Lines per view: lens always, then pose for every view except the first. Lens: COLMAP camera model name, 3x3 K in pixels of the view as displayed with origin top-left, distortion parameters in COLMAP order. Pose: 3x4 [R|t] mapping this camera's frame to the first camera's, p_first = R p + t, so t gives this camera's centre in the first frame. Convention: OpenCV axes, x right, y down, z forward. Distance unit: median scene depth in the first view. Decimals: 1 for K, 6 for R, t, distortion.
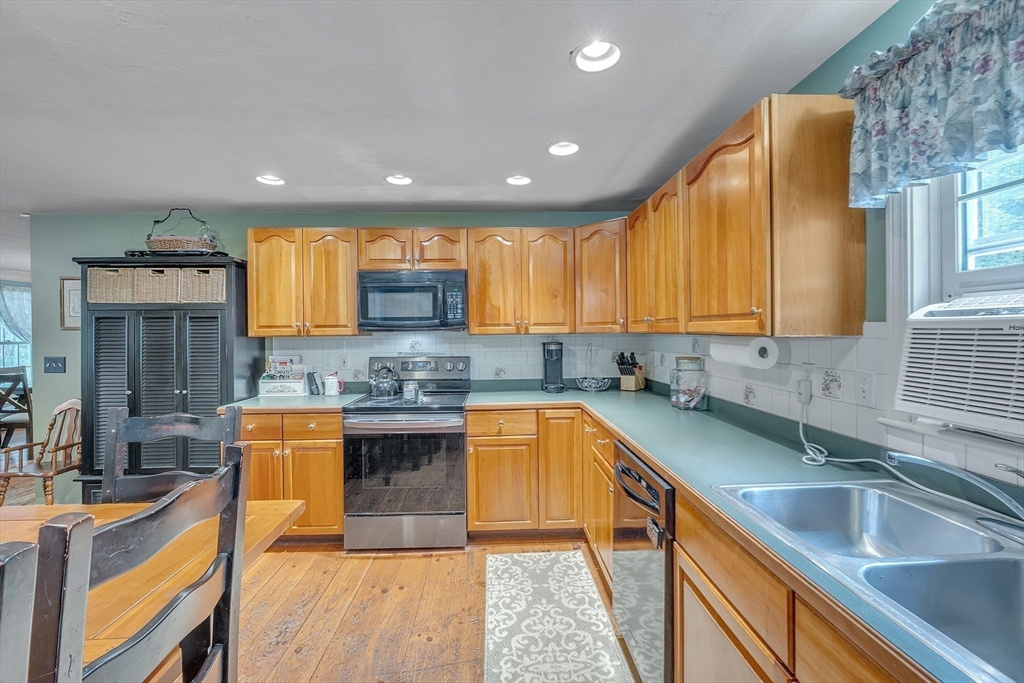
lens RADIAL K [[432.9, 0, 512.9], [0, 432.9, 338.0], [0, 0, 1]] dist [-0.009263, -0.000369]
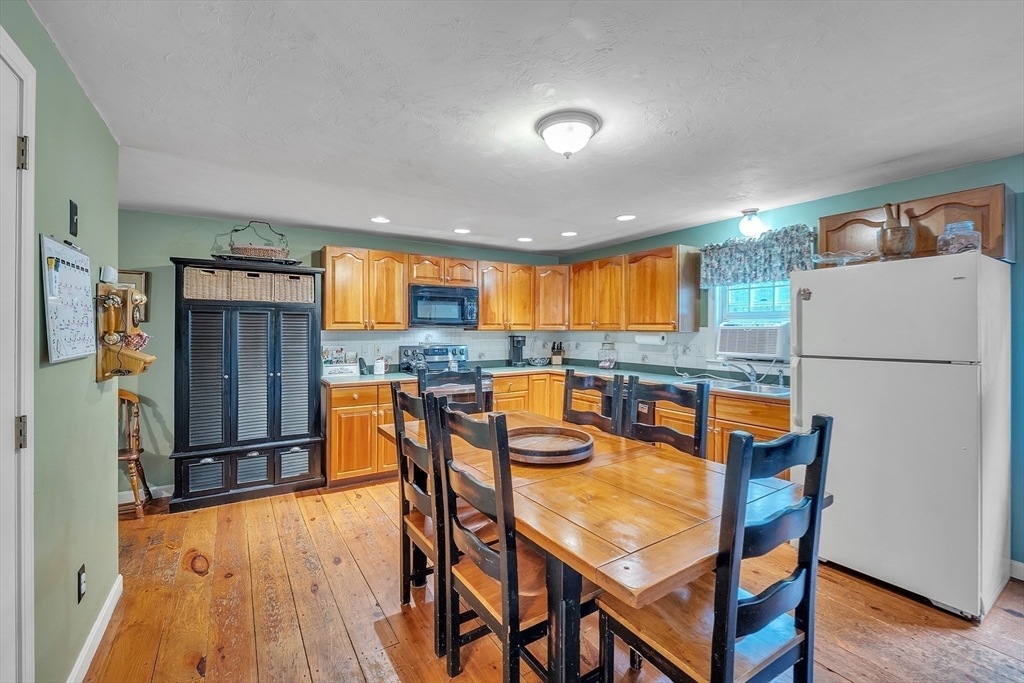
lens RADIAL K [[432.9, 0, 514.6], [0, 432.9, 335.4], [0, 0, 1]] dist [-0.009263, -0.000369]
pose [[0.863885, 0.004706, 0.503668, -0.777245], [-0.003692, 0.999989, -0.003011, 0.014591], [-0.503676, 0.000741, 0.863892, -0.394987]]
